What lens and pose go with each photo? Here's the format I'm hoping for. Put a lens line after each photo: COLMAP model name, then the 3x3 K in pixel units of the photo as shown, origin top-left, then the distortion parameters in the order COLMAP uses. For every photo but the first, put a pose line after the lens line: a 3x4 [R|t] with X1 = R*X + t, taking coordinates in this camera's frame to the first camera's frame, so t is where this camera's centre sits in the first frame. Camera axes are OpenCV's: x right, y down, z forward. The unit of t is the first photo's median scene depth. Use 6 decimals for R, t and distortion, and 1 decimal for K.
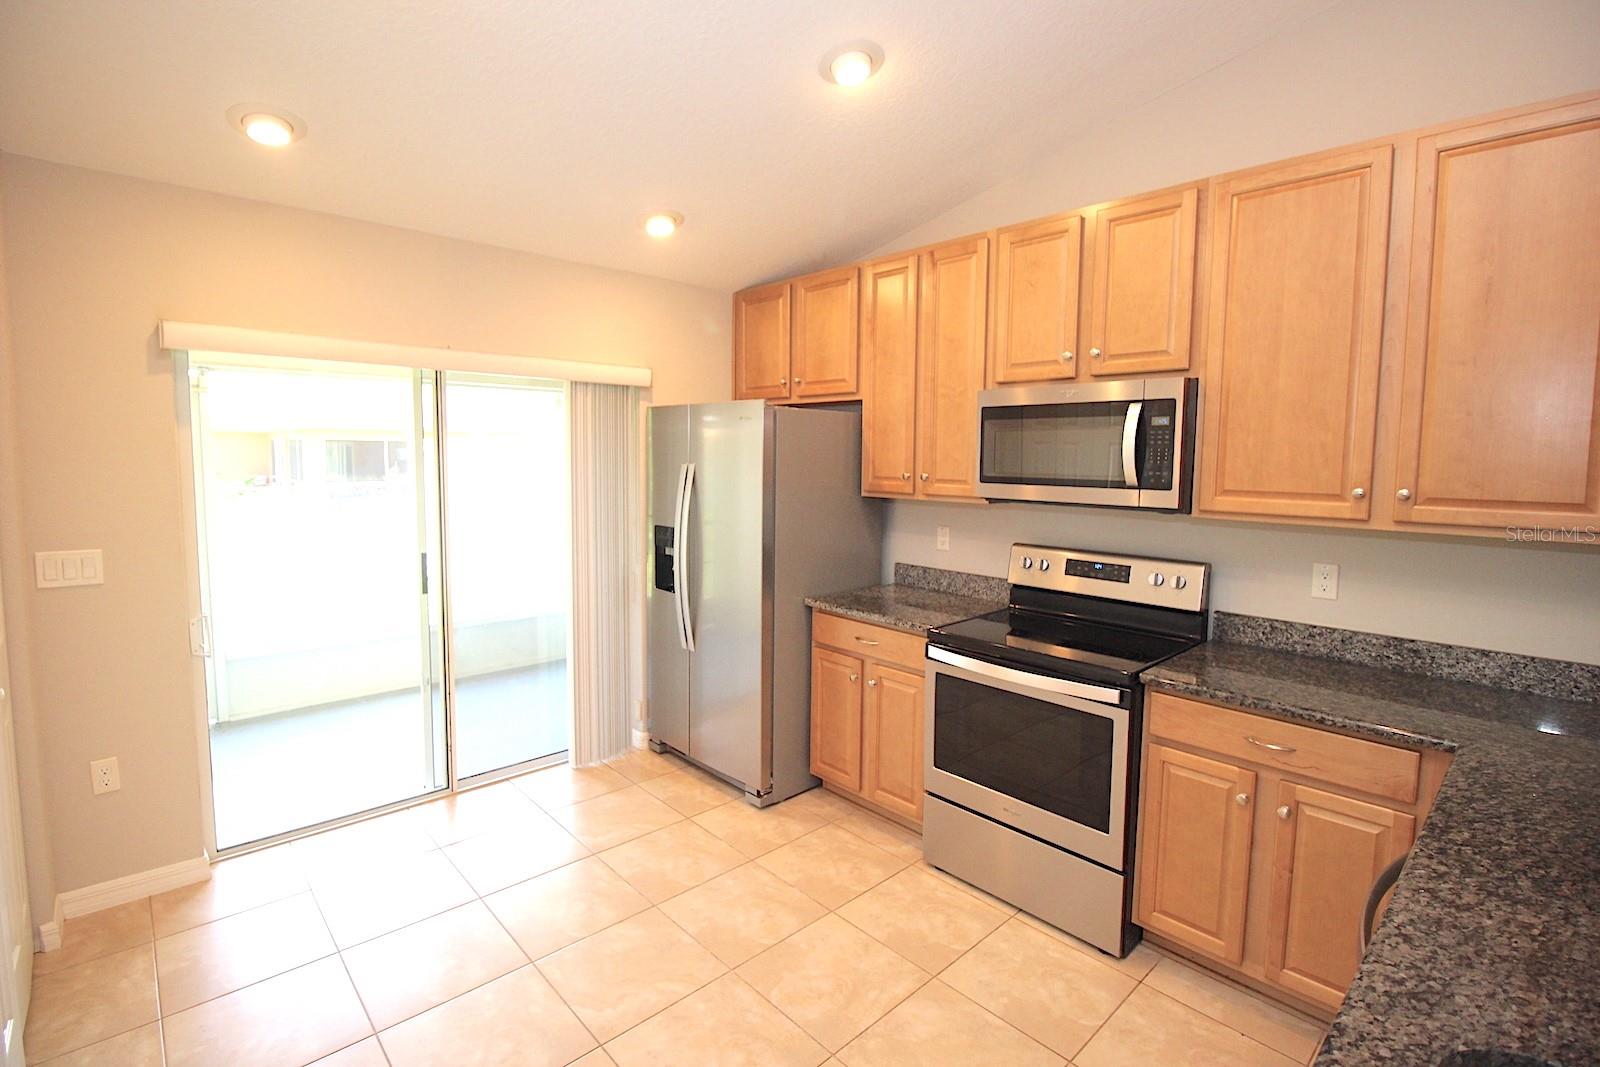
lens RADIAL K [[739.3, 0, 800.1], [0, 739.3, 520.1], [0, 0, 1]] dist [-0.011308, -0.006661]
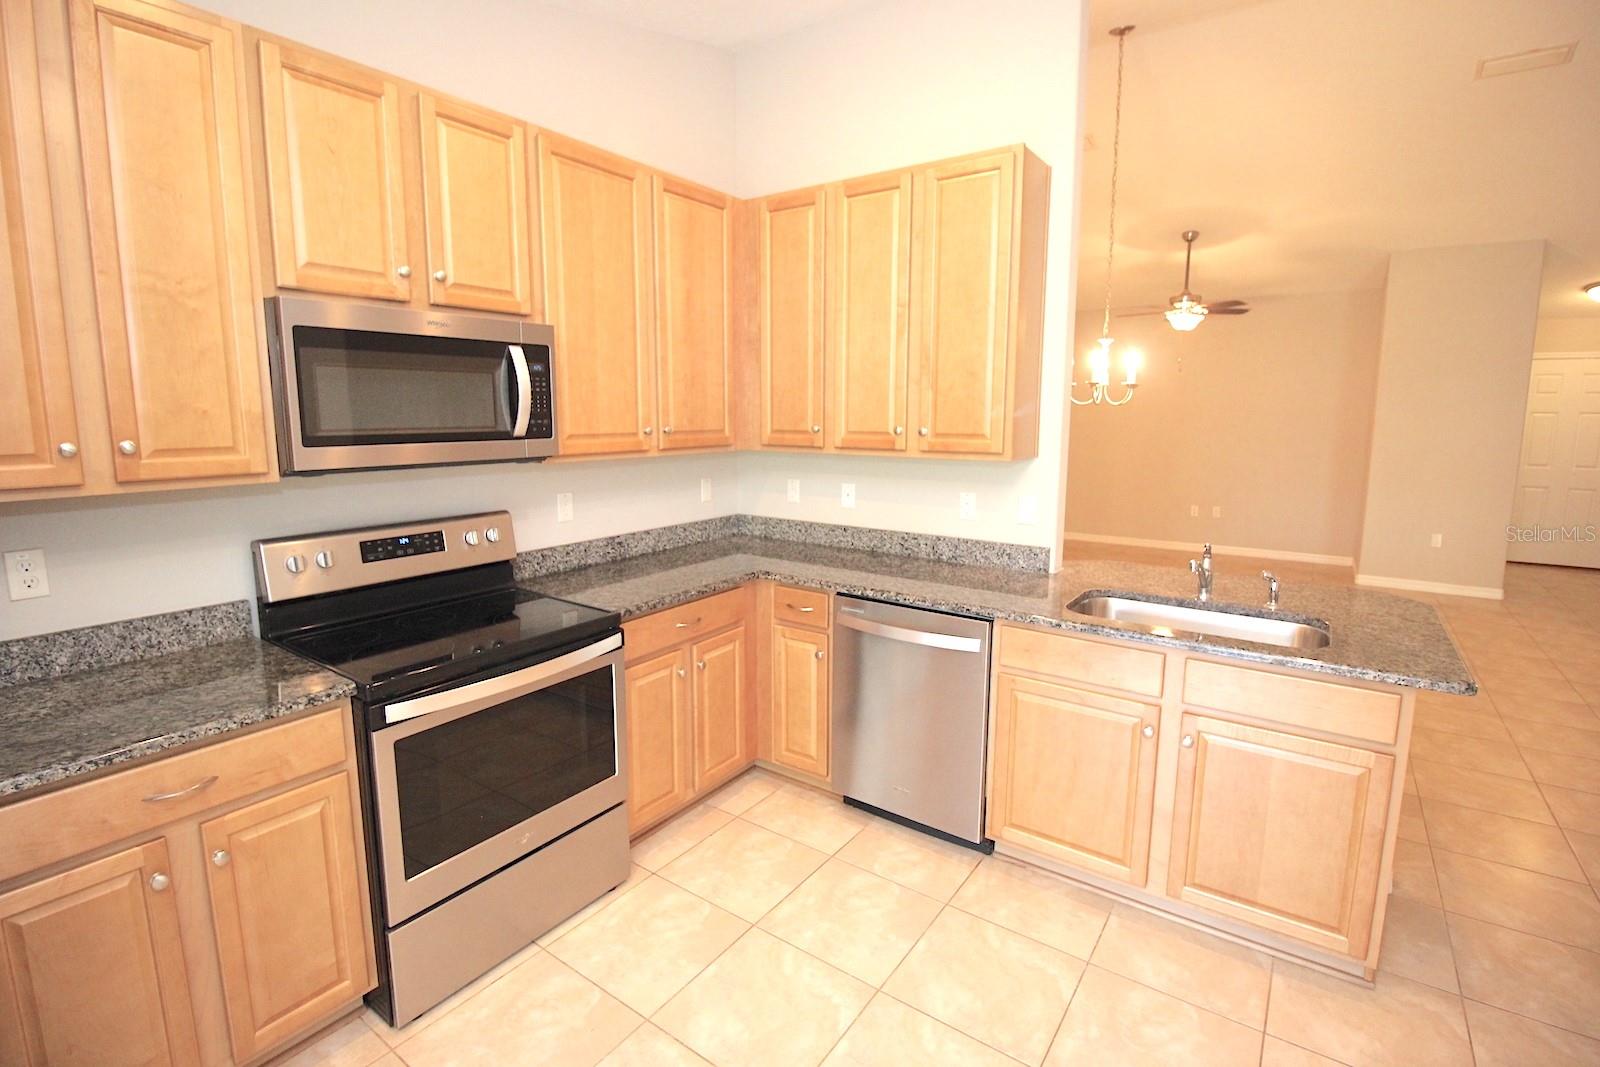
lens RADIAL K [[739.3, 0, 802.1], [0, 739.3, 519.6], [0, 0, 1]] dist [-0.011308, -0.006661]
pose [[-0.206825, -0.156601, 0.965764, -0.467891], [0.081261, 0.980947, 0.176465, -0.068117], [-0.974997, 0.114976, -0.190159, 0.732477]]
